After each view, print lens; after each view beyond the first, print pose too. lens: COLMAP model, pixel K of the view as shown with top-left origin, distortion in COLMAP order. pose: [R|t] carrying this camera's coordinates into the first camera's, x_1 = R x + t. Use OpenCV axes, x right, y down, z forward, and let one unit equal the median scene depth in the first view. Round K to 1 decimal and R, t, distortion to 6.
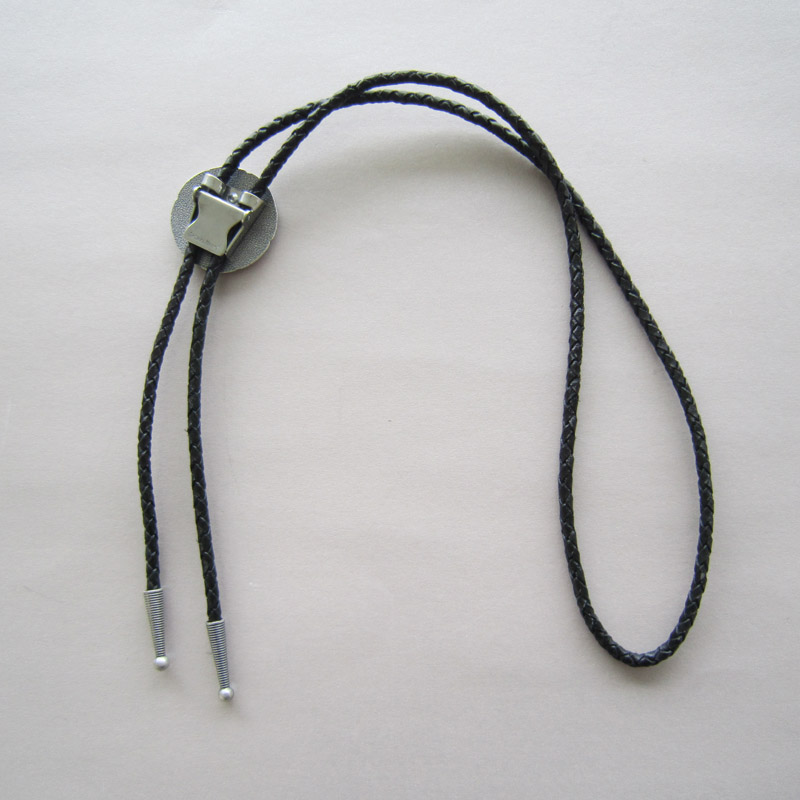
lens RADIAL K [[709.1, 0, 400.0], [0, 709.1, 400.0], [0, 0, 1]] dist [-0.009871, -0.002715]
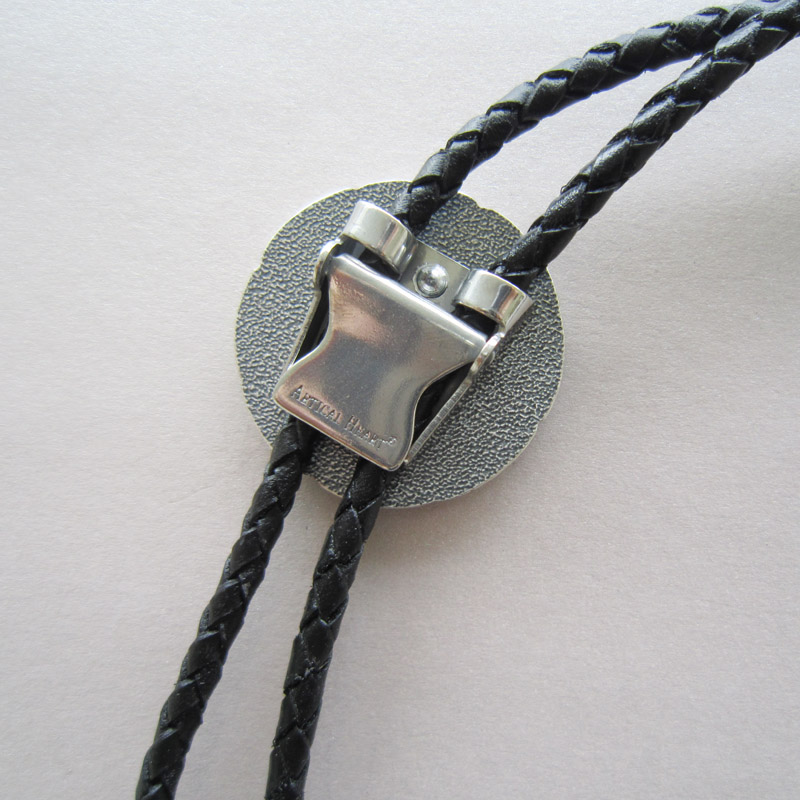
lens RADIAL K [[618.6, 0, 476.8], [0, 618.6, 398.6], [0, 0, 1]] dist [-0.008303, -0.004775]
pose [[0.995404, 0.072150, 0.062965, -0.233229], [-0.072910, 0.997290, 0.009844, -0.238581], [-0.062084, -0.014390, 0.997967, 0.721825]]
